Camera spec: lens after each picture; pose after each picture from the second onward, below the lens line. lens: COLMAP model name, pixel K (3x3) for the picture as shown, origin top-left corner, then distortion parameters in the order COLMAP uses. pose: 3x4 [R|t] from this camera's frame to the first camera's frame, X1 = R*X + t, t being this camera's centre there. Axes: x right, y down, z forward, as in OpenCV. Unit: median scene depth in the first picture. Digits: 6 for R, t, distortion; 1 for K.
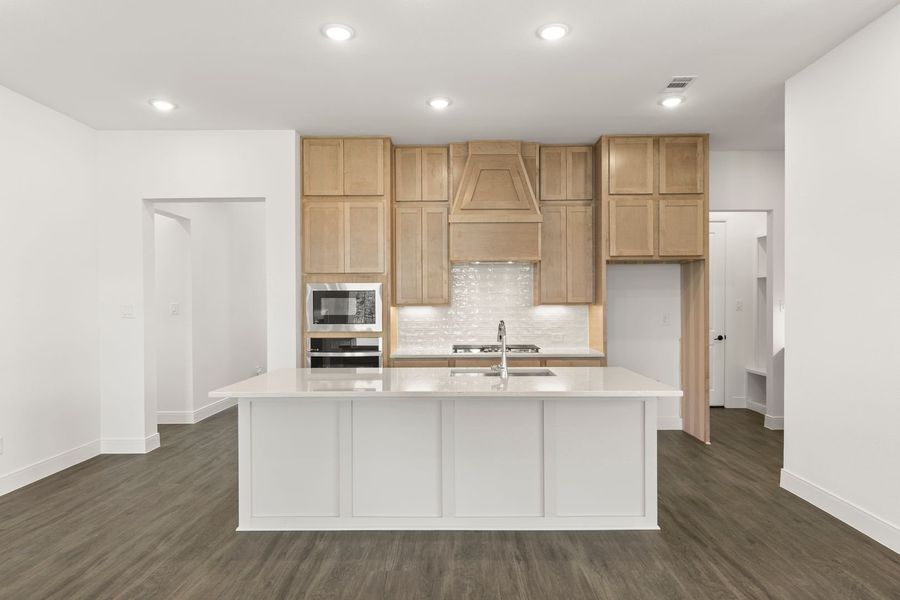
lens RADIAL K [[518.5, 0, 451.4], [0, 518.5, 310.5], [0, 0, 1]] dist [-0.001527, -0.001321]
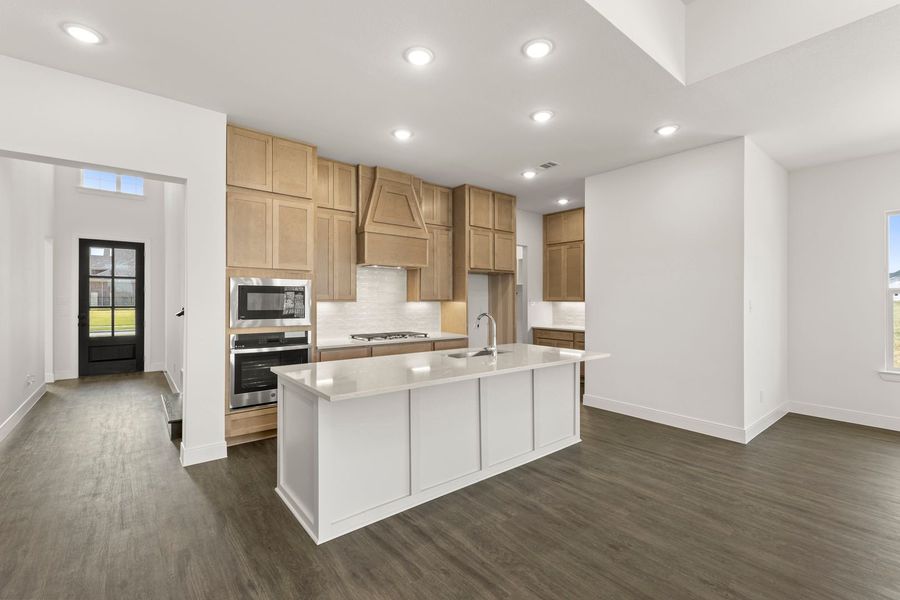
lens RADIAL K [[391.6, 0, 438.3], [0, 391.6, 298.7], [0, 0, 1]] dist [-0.000272, 0.000023]
pose [[0.775139, 0.009815, 0.631714, -0.442831], [-0.000734, 0.999893, -0.014635, -0.002455], [-0.631790, 0.010880, 0.775063, 0.203128]]
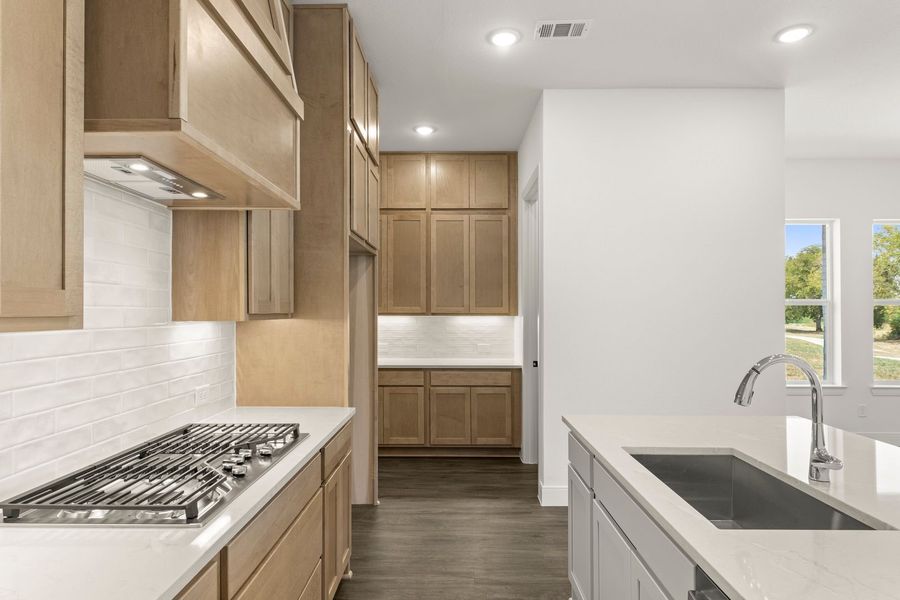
lens RADIAL K [[518.5, 0, 451.4], [0, 518.5, 310.5], [0, 0, 1]] dist [-0.001527, -0.001321]
pose [[-0.014444, 0.009217, 0.999853, -0.244165], [0.017573, 0.999805, -0.008962, -0.011365], [-0.999741, 0.017441, -0.014603, 0.876471]]
